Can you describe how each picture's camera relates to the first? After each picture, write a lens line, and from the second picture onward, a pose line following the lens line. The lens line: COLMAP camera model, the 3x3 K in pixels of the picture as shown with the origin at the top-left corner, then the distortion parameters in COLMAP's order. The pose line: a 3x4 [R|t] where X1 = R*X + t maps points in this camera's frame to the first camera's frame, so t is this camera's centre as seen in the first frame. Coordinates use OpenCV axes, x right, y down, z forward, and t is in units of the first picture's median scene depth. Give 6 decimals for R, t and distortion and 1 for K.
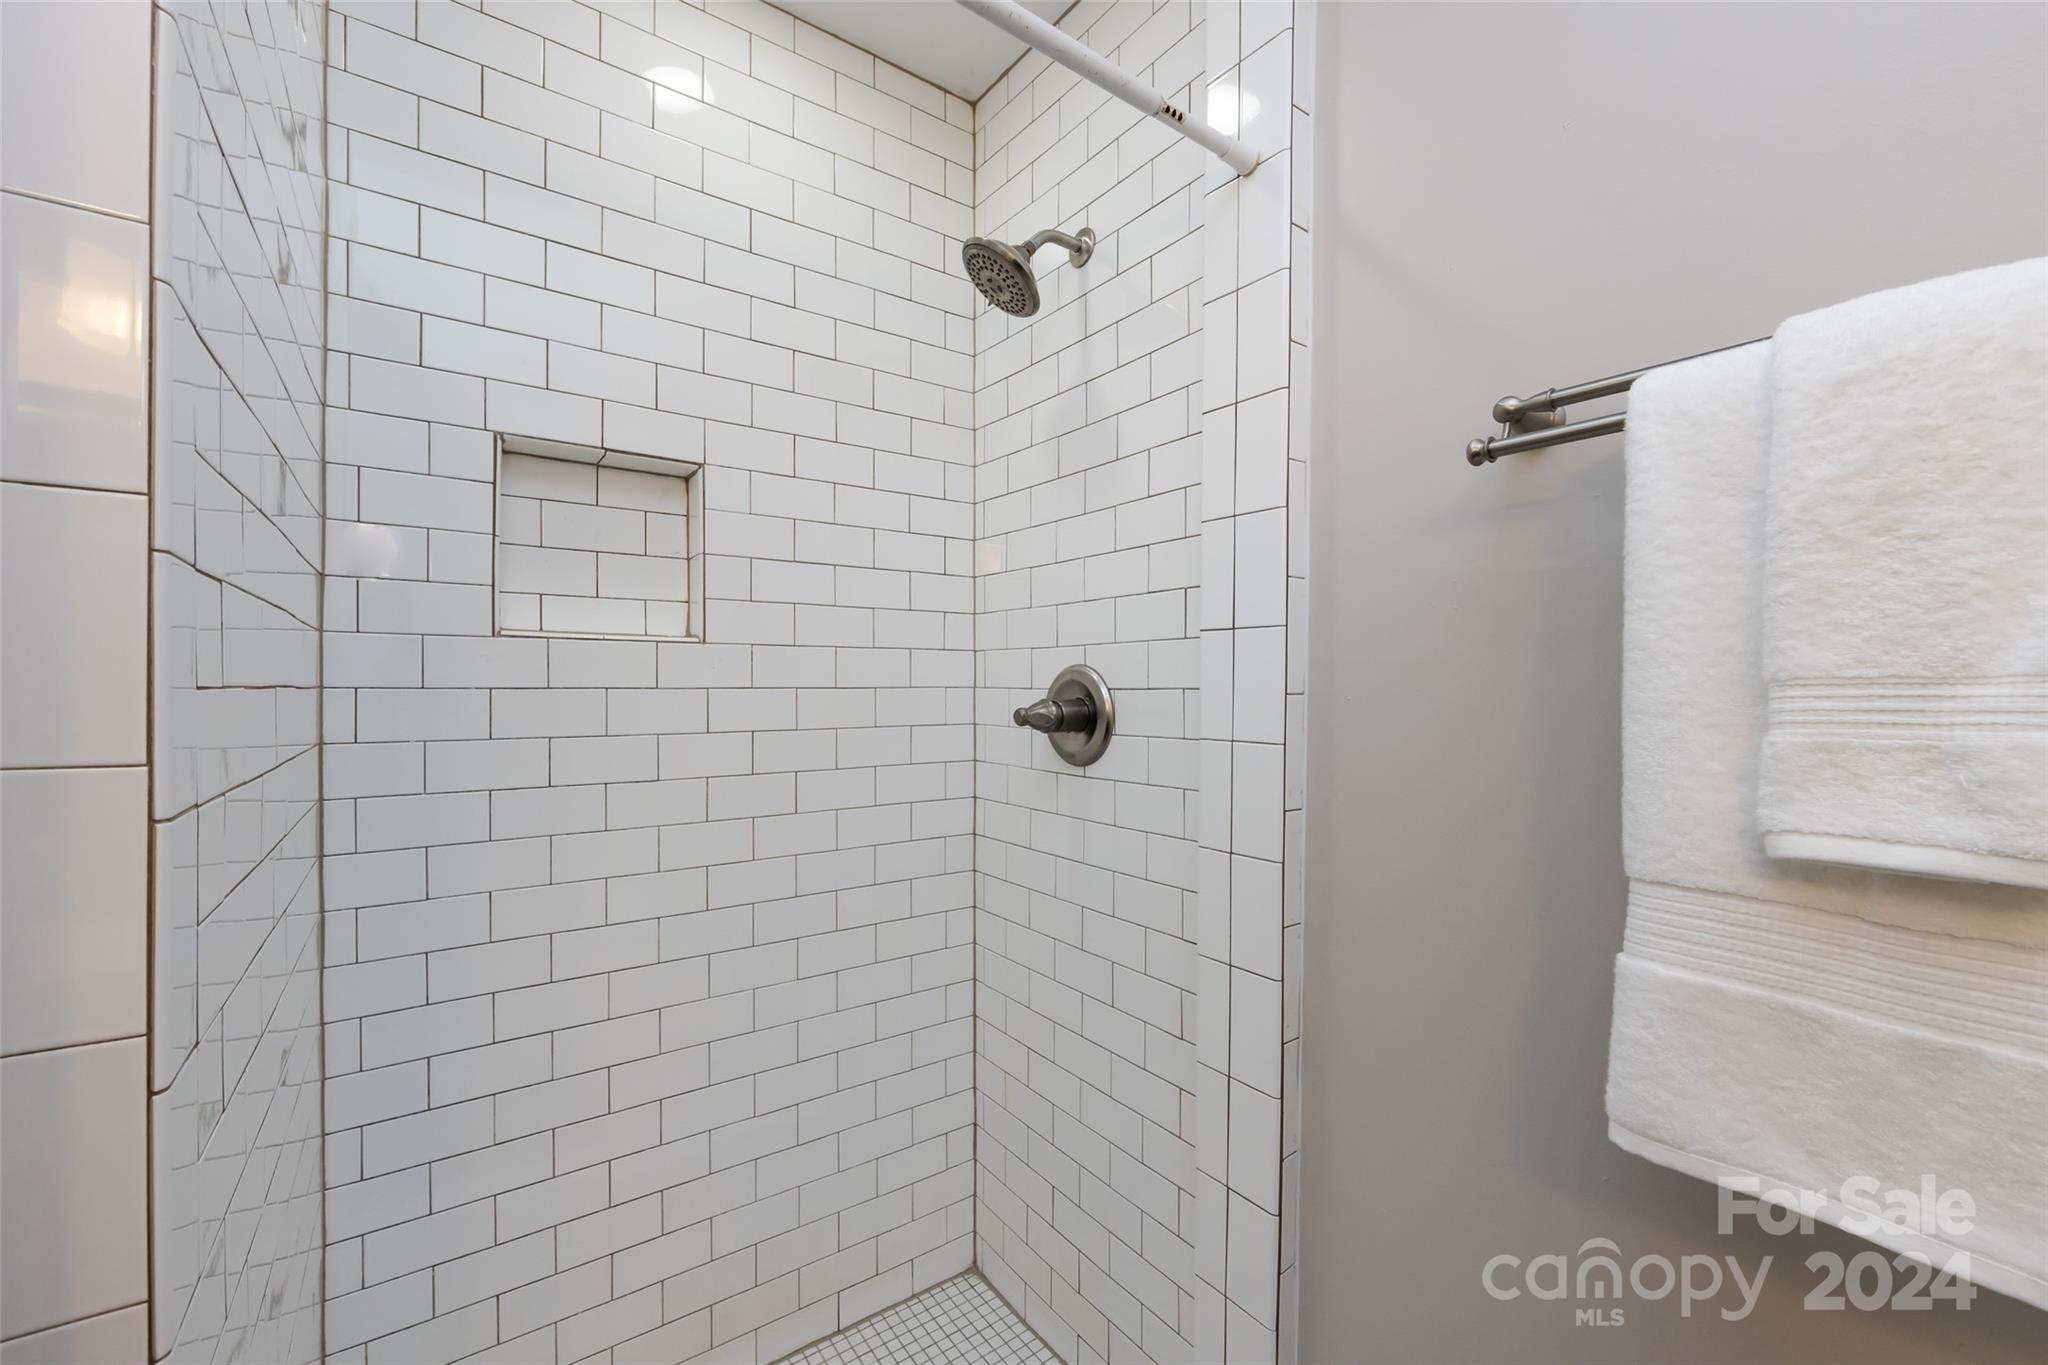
lens RADIAL K [[801.5, 0, 1021.6], [0, 801.5, 685.0], [0, 0, 1]] dist [-0.005969, -0.000200]
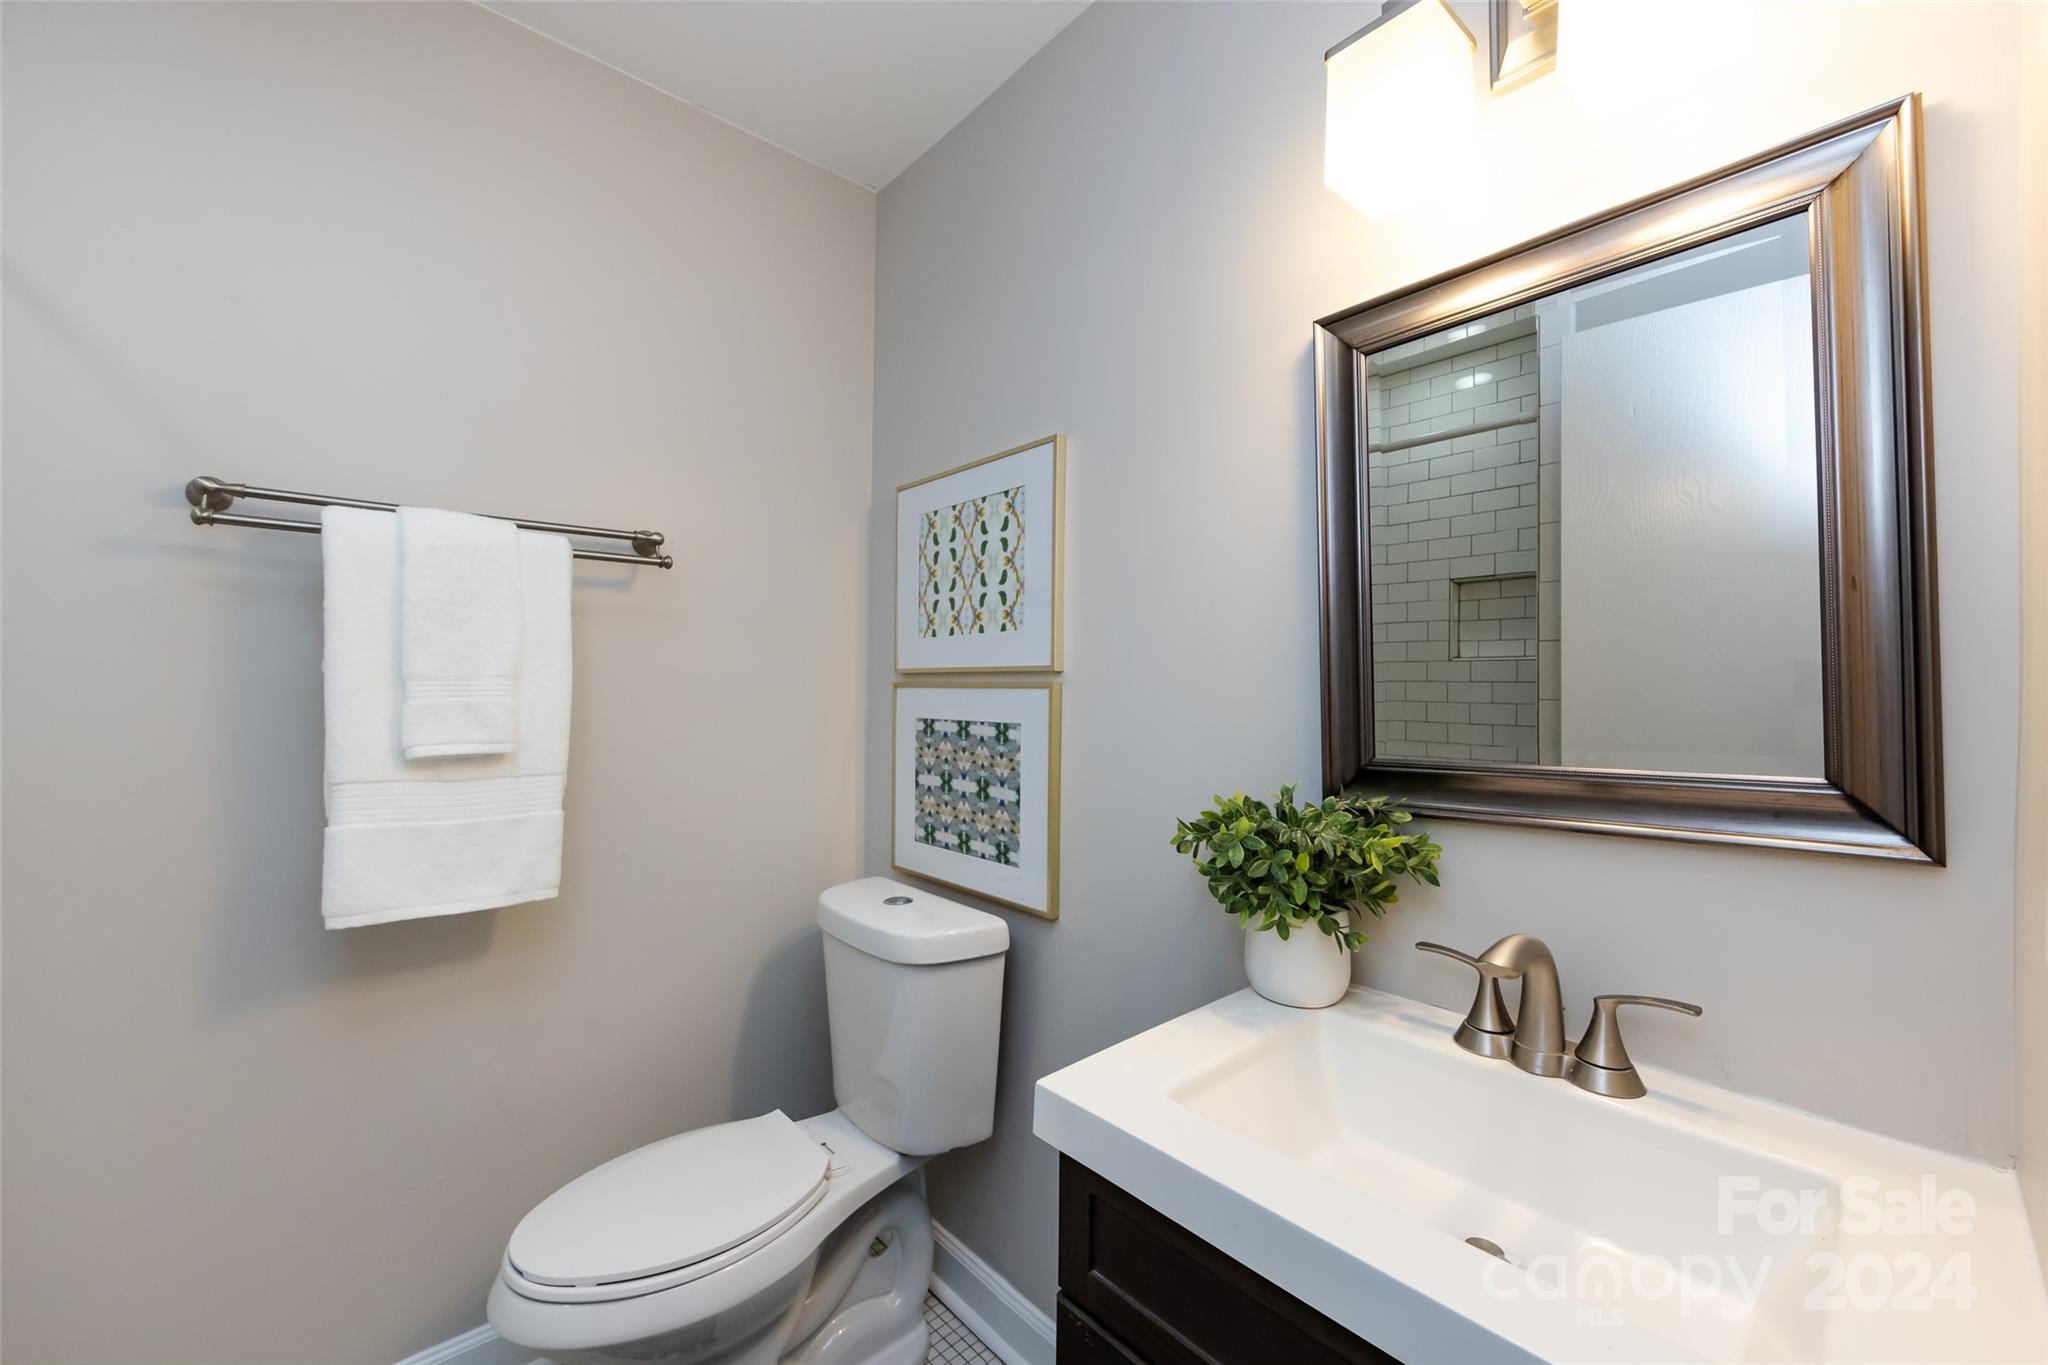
lens RADIAL K [[801.5, 0, 1026.2], [0, 801.5, 675.2], [0, 0, 1]] dist [-0.005969, -0.000200]
pose [[-0.098368, 0.012798, 0.995068, -1.339414], [-0.003261, 0.999908, -0.013183, 0.012028], [-0.995145, -0.004542, -0.098317, -0.438836]]
